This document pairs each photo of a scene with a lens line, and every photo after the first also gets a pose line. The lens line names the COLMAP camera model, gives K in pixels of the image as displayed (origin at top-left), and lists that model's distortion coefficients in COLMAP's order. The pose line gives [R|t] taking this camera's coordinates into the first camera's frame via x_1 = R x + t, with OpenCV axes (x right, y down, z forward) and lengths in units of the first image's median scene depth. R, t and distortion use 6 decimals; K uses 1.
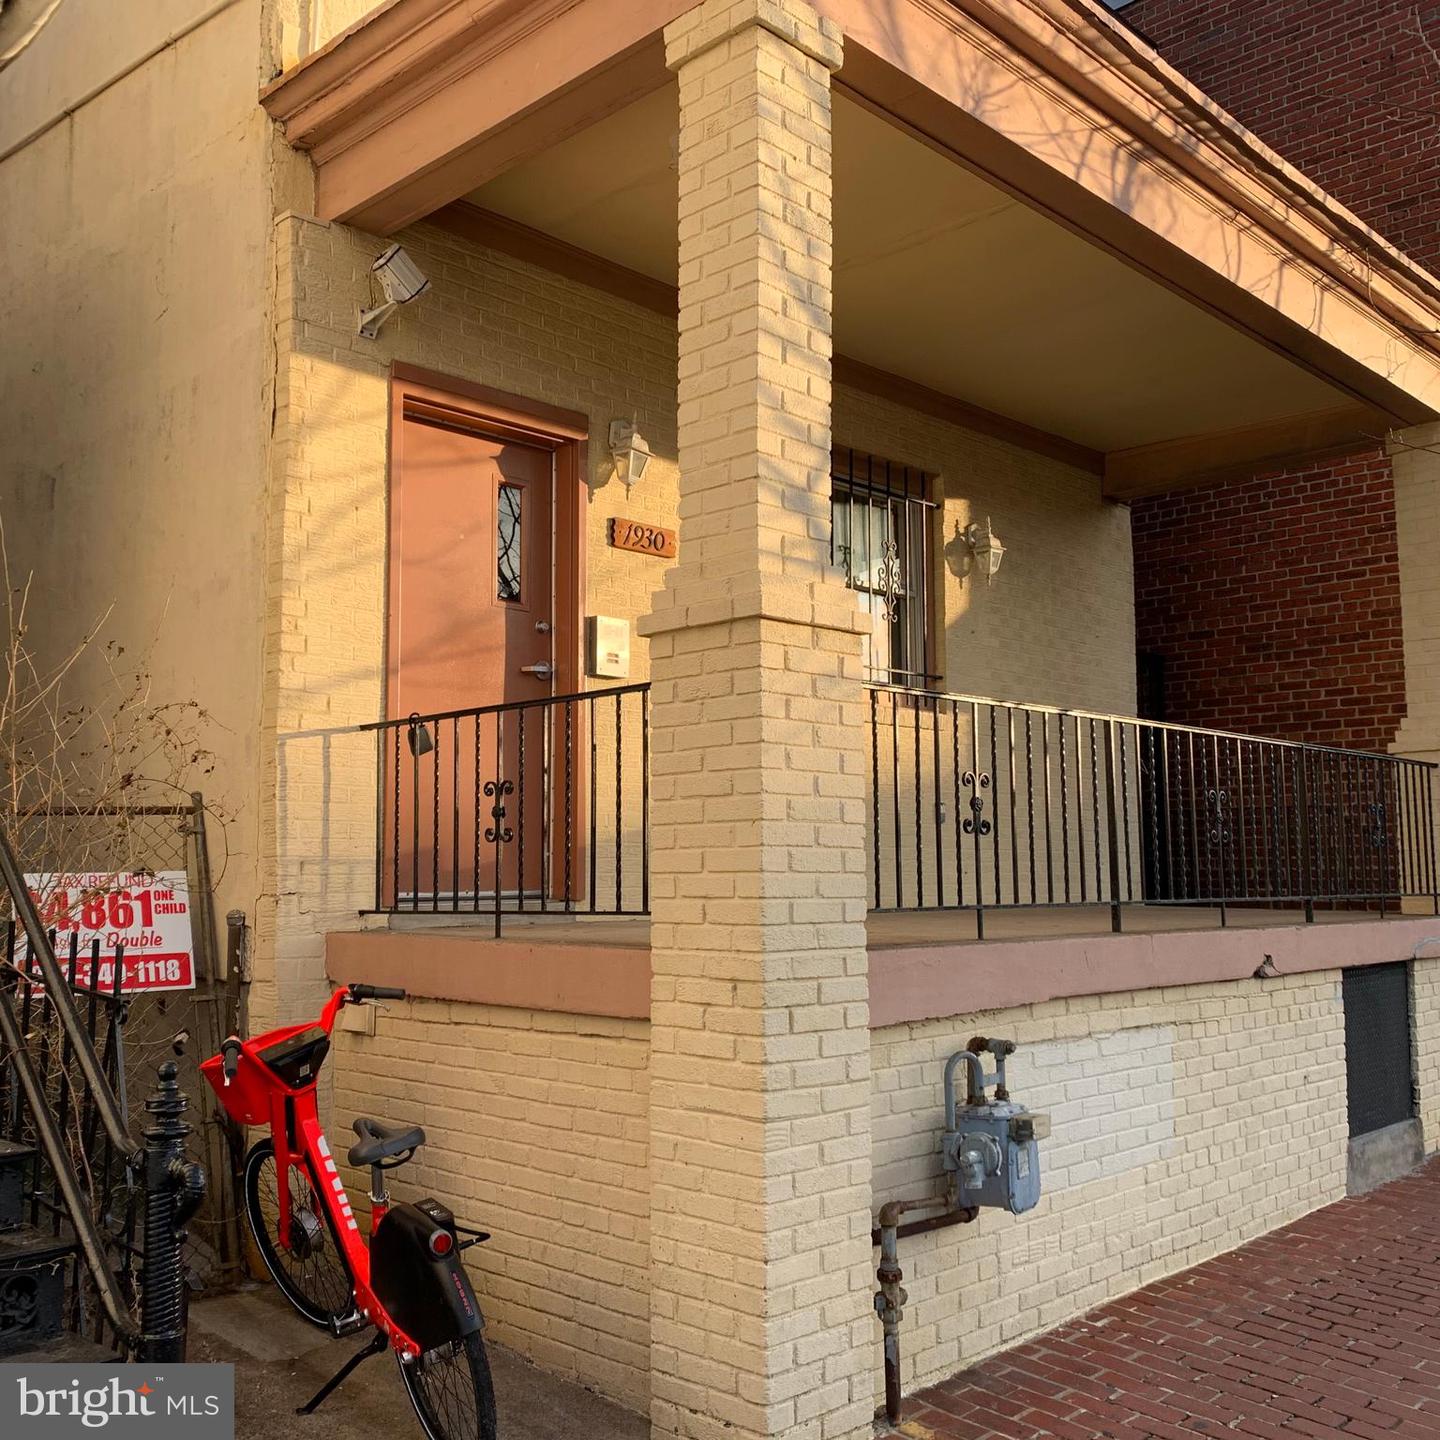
lens RADIAL K [[1475.0, 0, 715.4], [0, 1475.0, 709.9], [0, 0, 1]] dist [-0.011703, 0.000000]
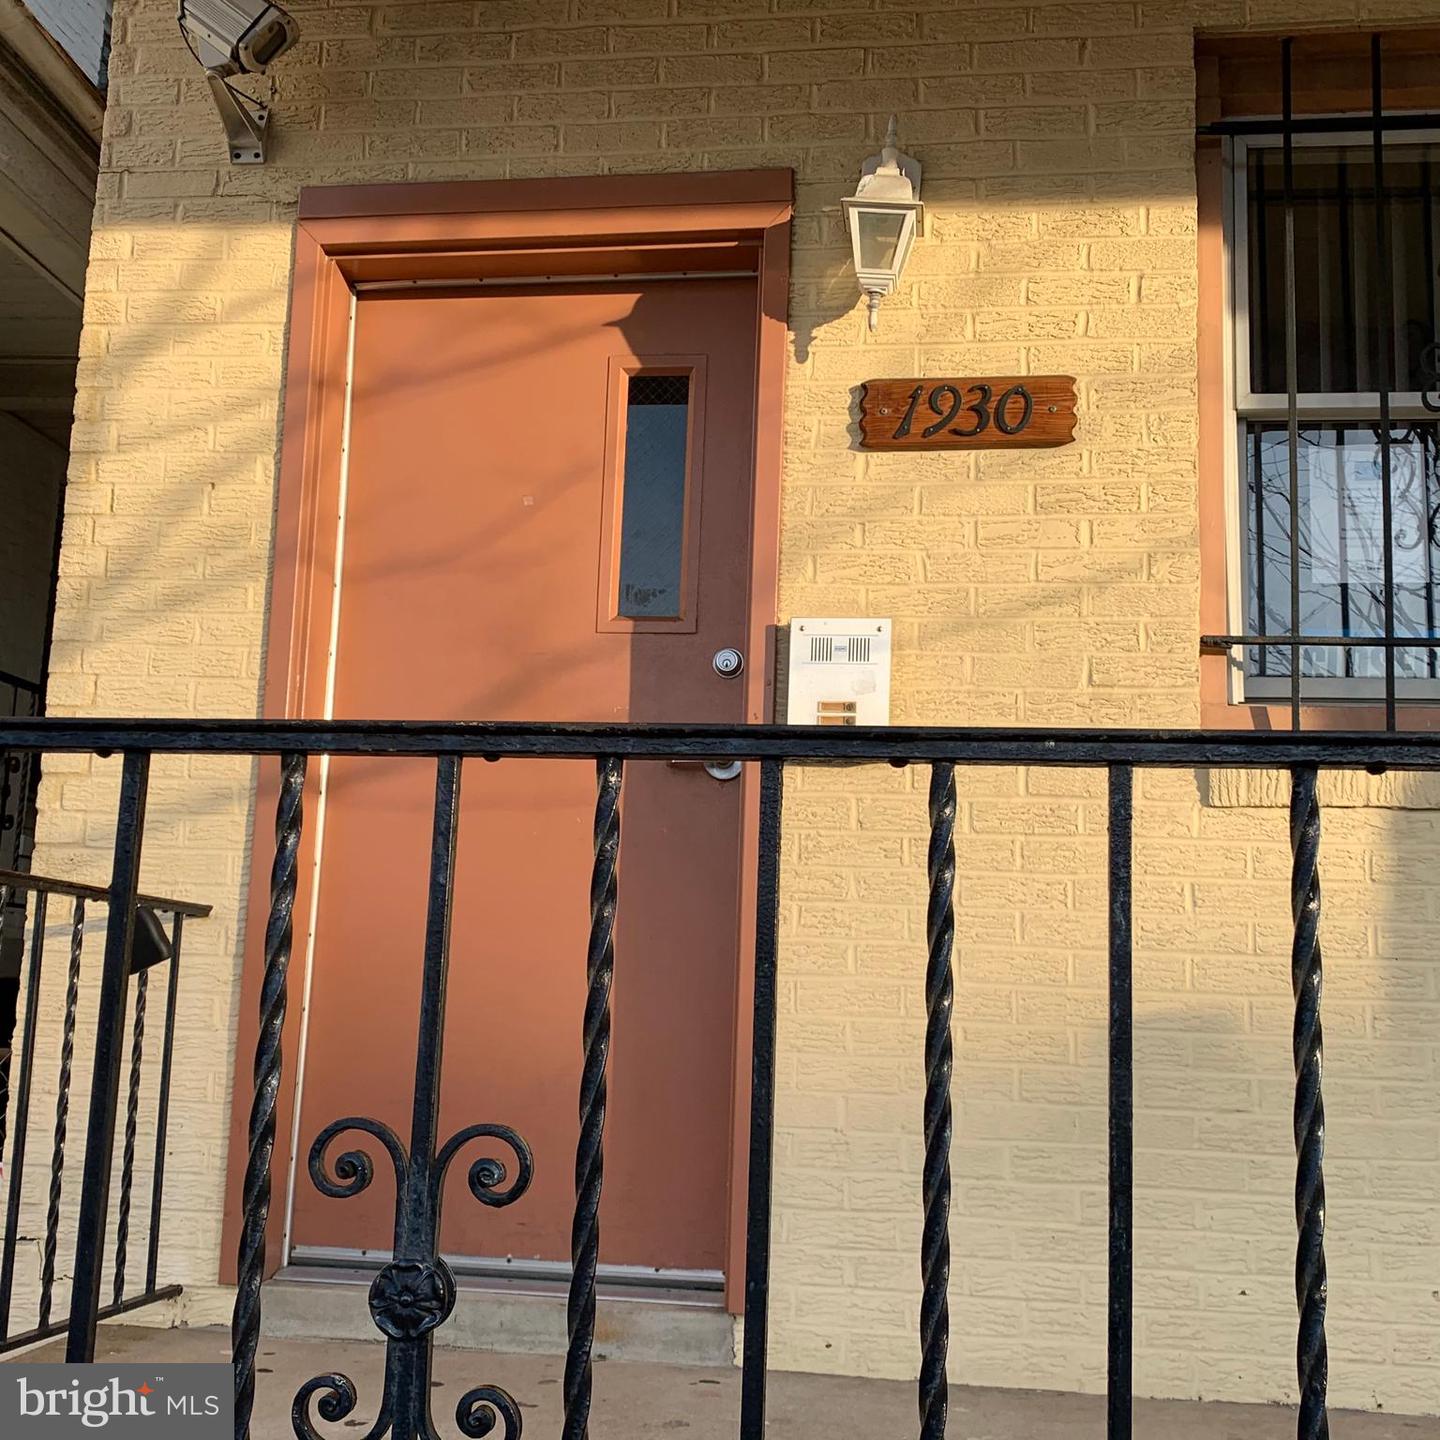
lens RADIAL K [[1623.0, 0, 719.2], [0, 1623.0, 723.7], [0, 0, 1]] dist [-0.010082, 0.000000]
pose [[0.598064, -0.107123, -0.794257, 0.271577], [0.049312, 0.994068, -0.096940, 0.009883], [0.799930, 0.018810, 0.599799, 0.713105]]
